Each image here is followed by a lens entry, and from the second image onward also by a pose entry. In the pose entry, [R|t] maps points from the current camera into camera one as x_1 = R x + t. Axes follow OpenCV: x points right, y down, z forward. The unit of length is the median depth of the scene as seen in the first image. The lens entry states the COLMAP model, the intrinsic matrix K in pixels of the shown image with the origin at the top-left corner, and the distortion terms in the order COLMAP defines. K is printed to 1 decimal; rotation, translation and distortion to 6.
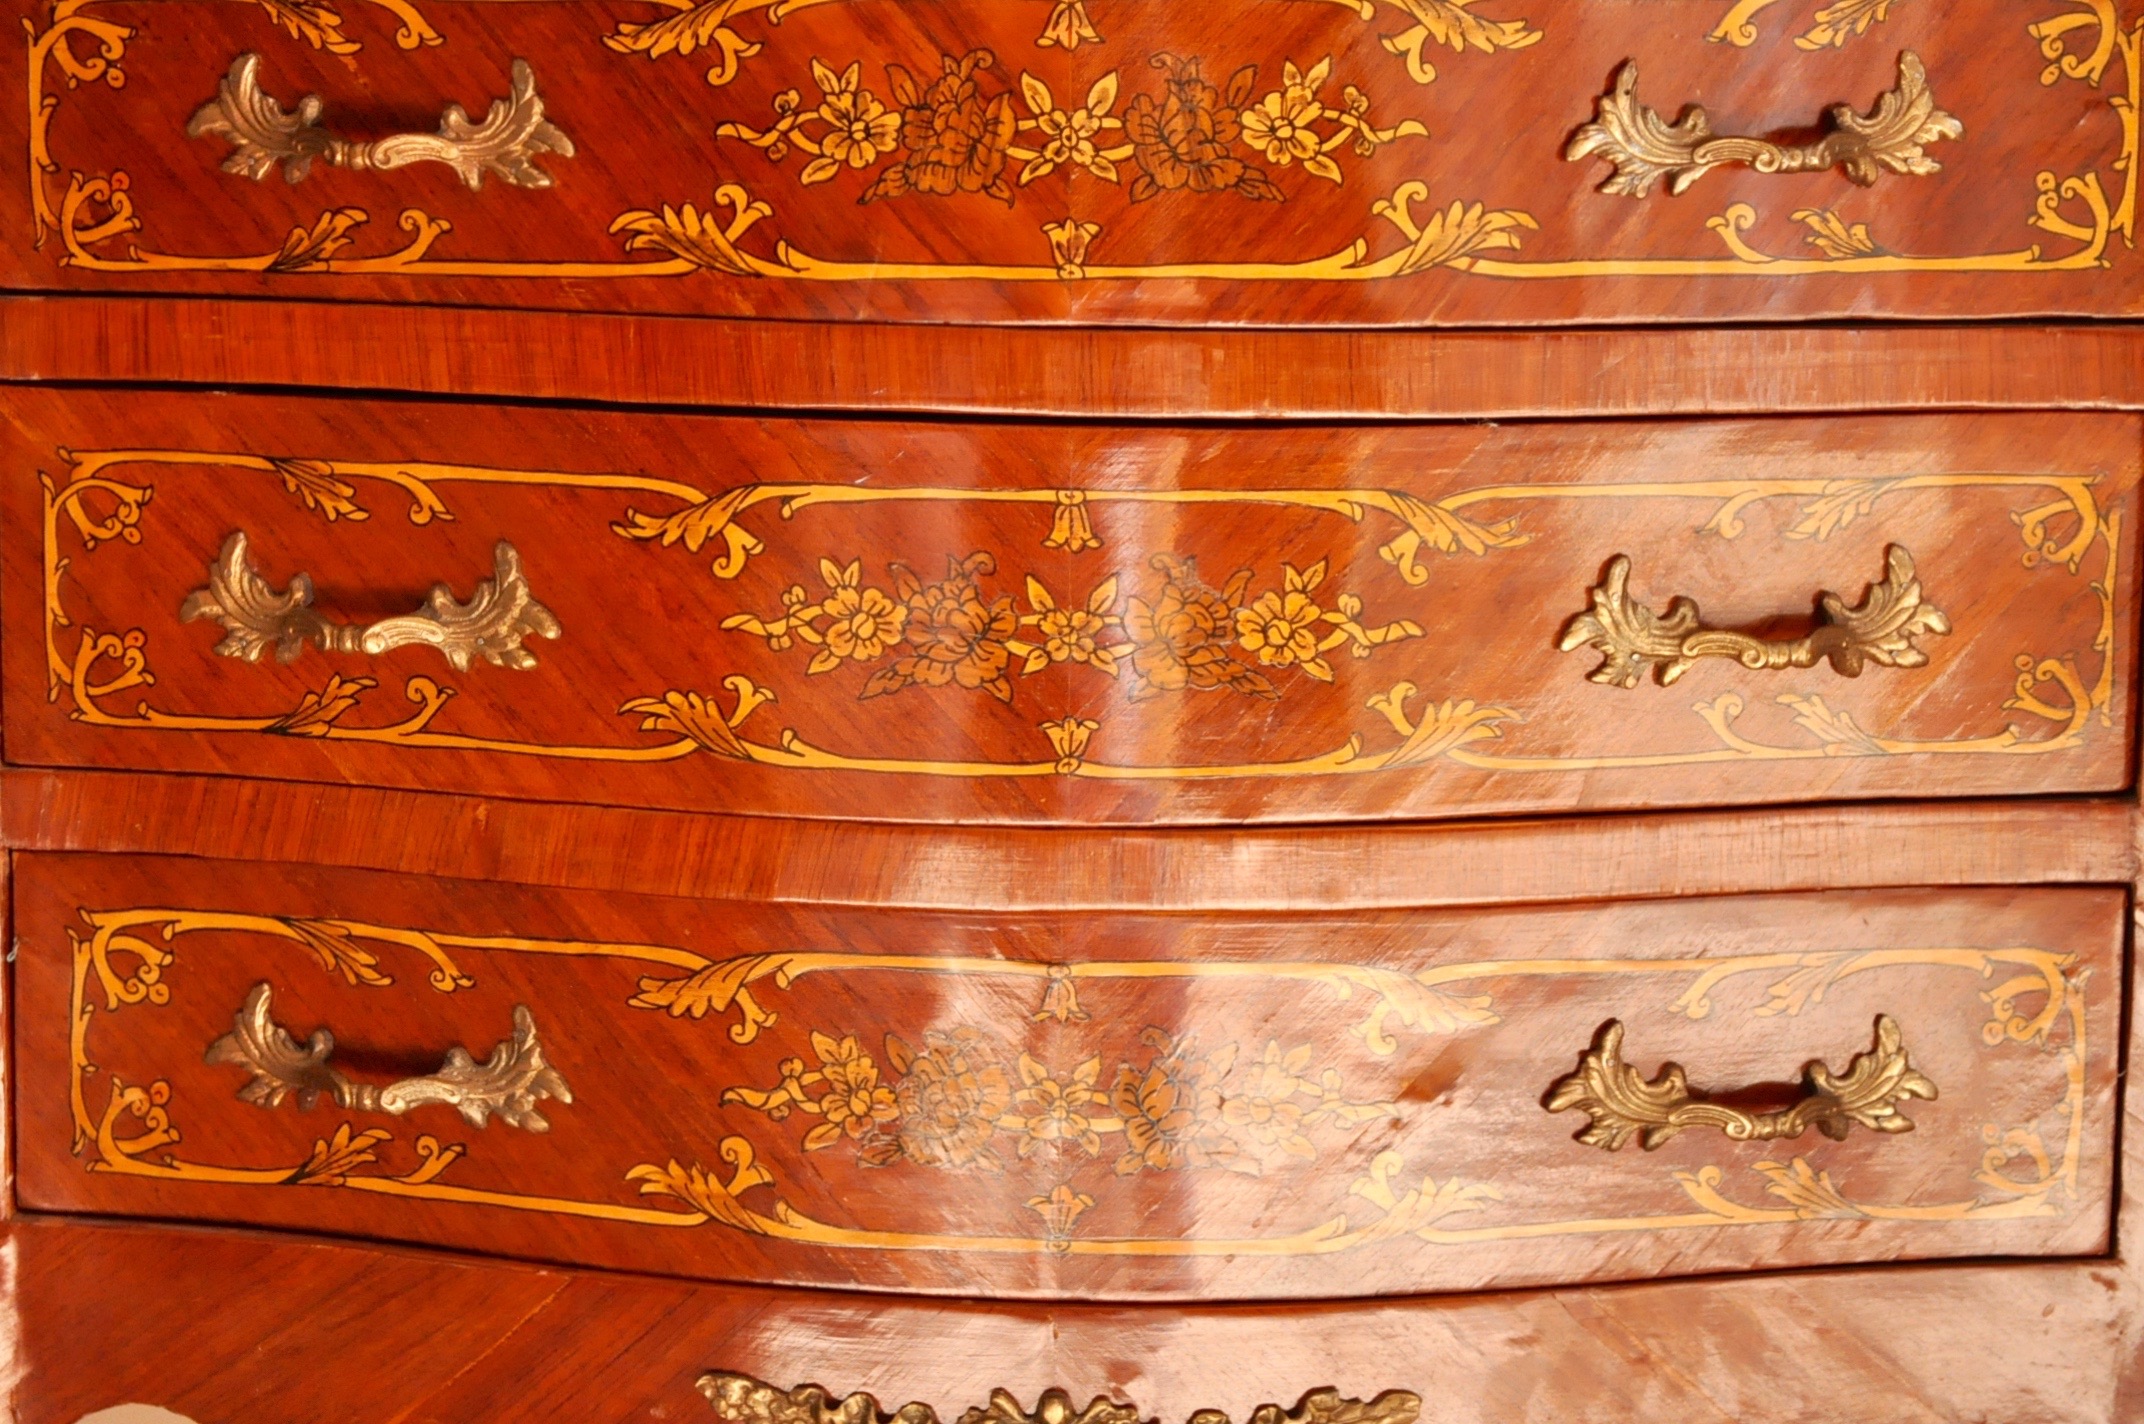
lens RADIAL K [[5166.7, 0, 1078.8], [0, 5166.7, 707.3], [0, 0, 1]] dist [-0.000951, 0.000000]
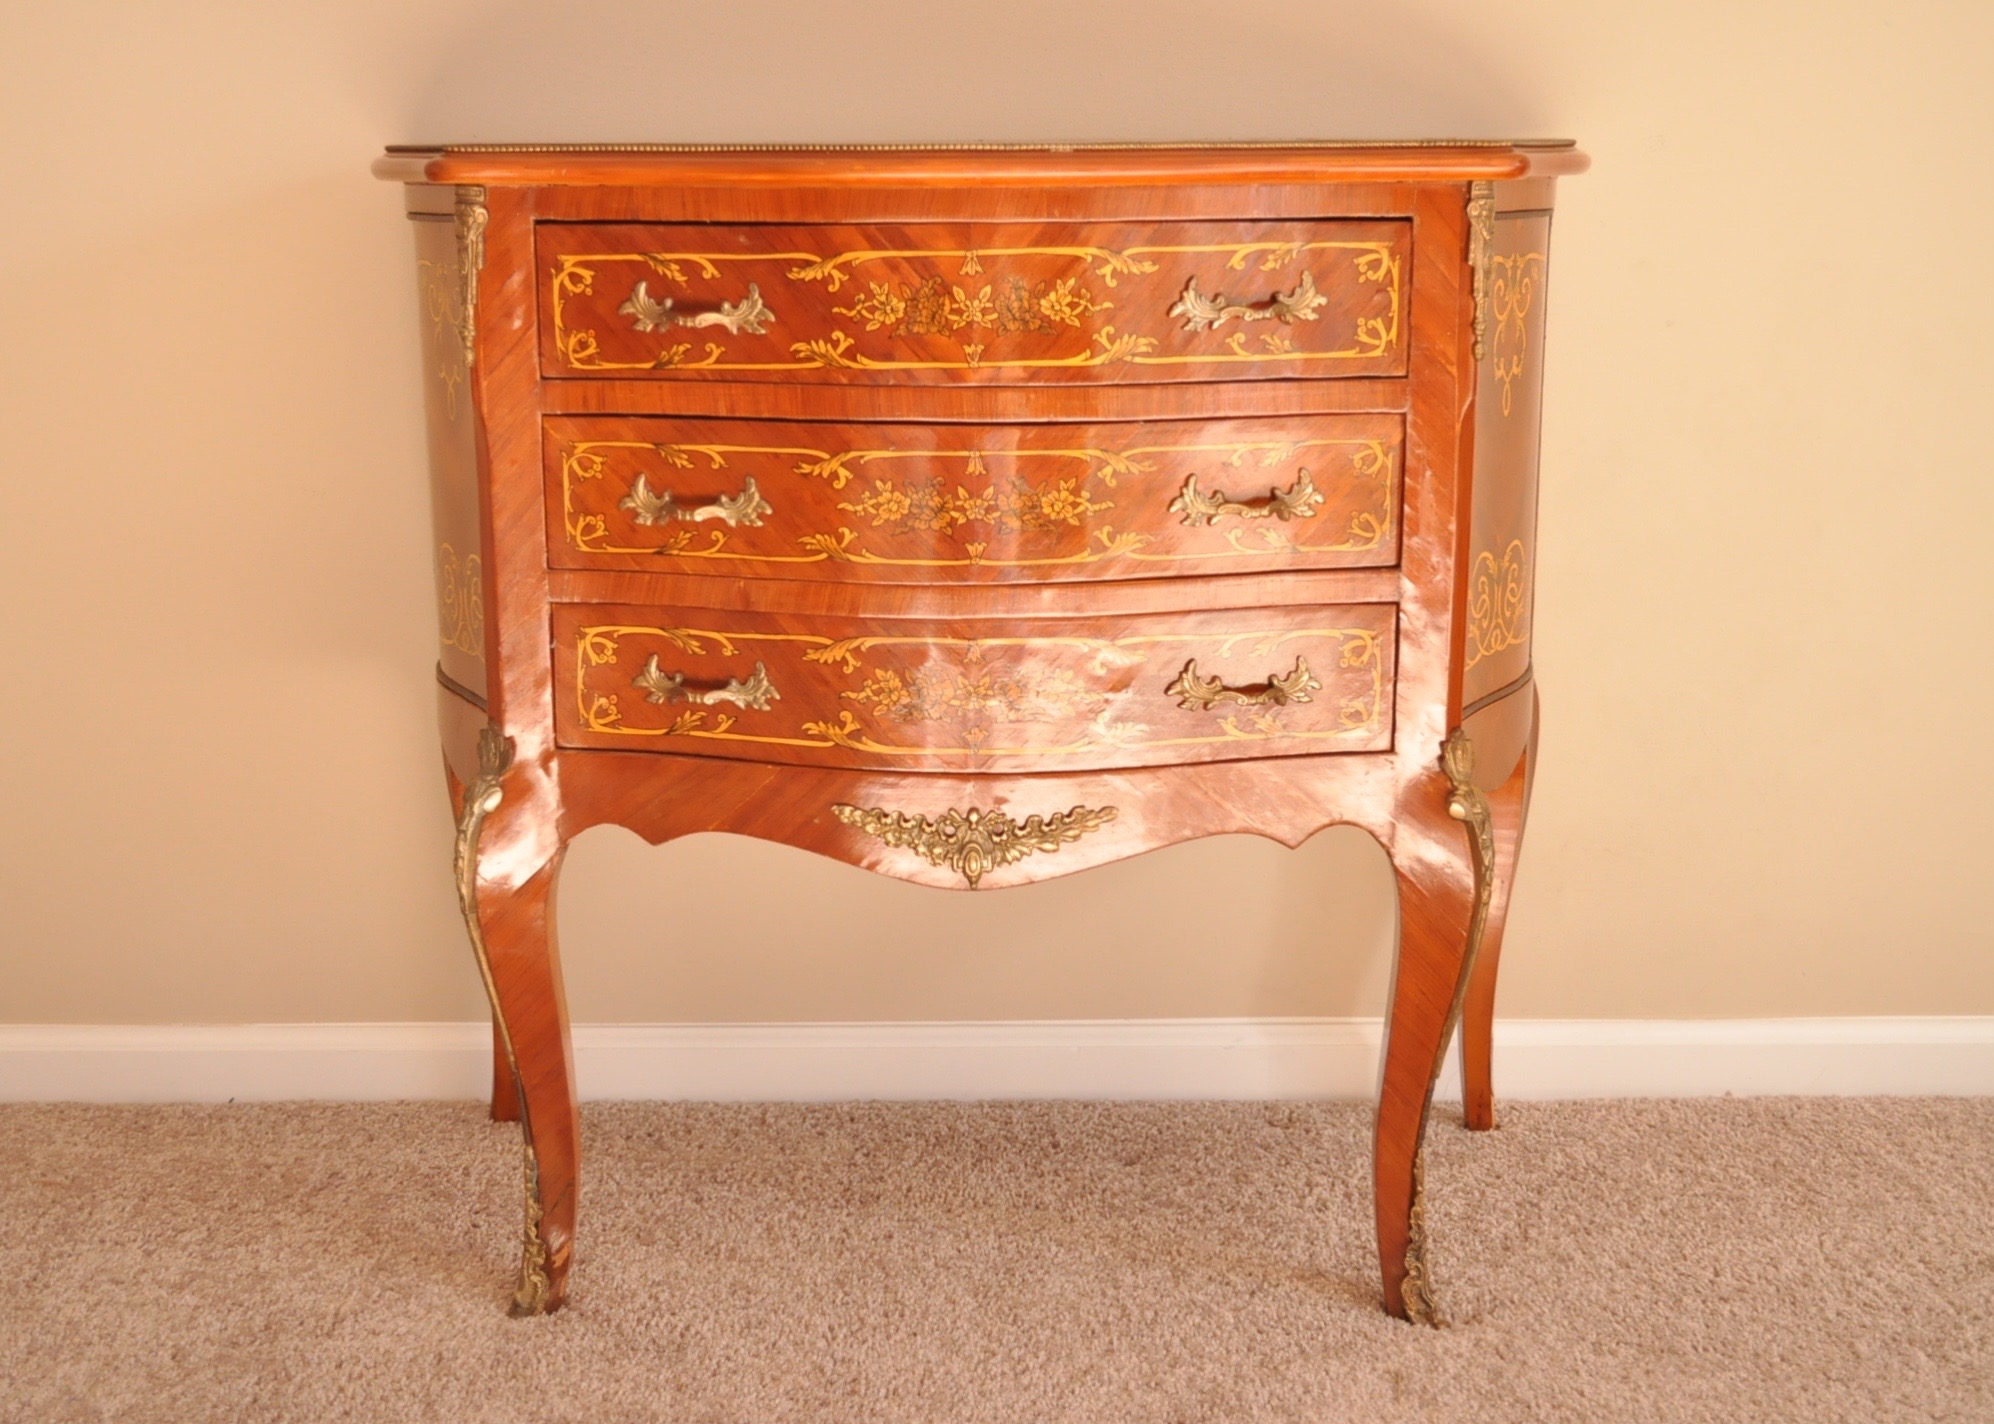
lens RADIAL K [[2515.7, 0, 977.2], [0, 2515.7, 713.2], [0, 0, 1]] dist [-0.007358, 0.000000]
pose [[0.999845, -0.016387, 0.006399, -0.010071], [0.015986, 0.998167, 0.058376, 0.013683], [-0.007343, -0.058265, 0.998274, -0.228435]]
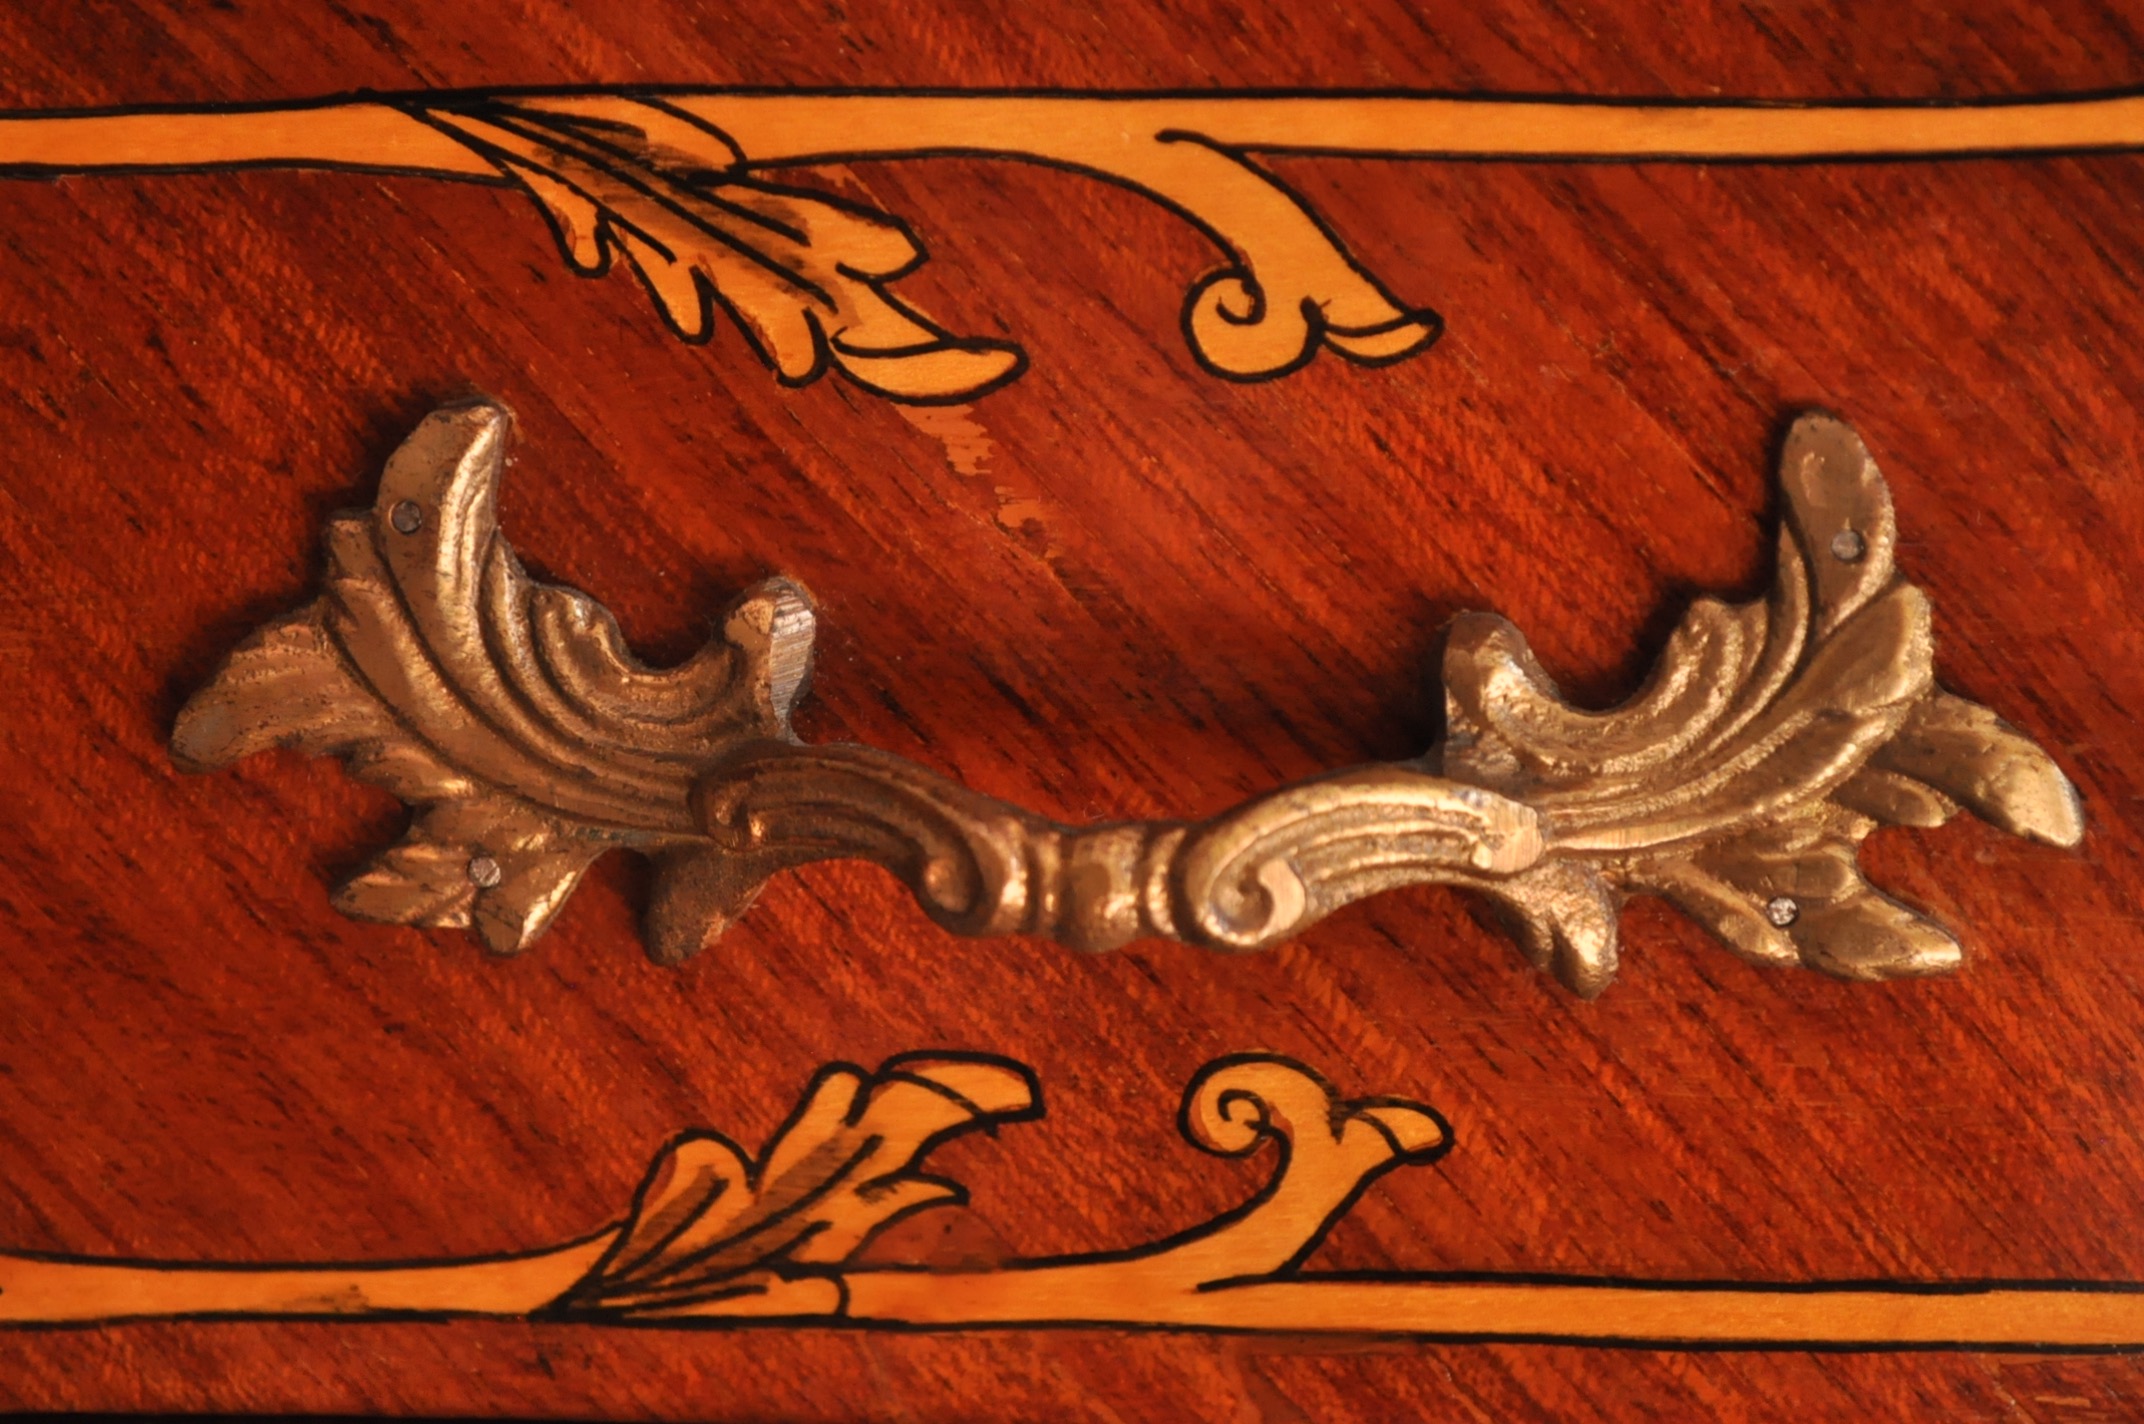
lens RADIAL K [[5166.7, 0, 1069.2], [0, 5166.7, 721.6], [0, 0, 1]] dist [-0.000951, 0.000000]
pose [[0.973126, -0.061215, 0.221987, -0.186359], [0.051008, 0.997373, 0.051431, -0.123252], [-0.224552, -0.038726, 0.973692, 0.777264]]
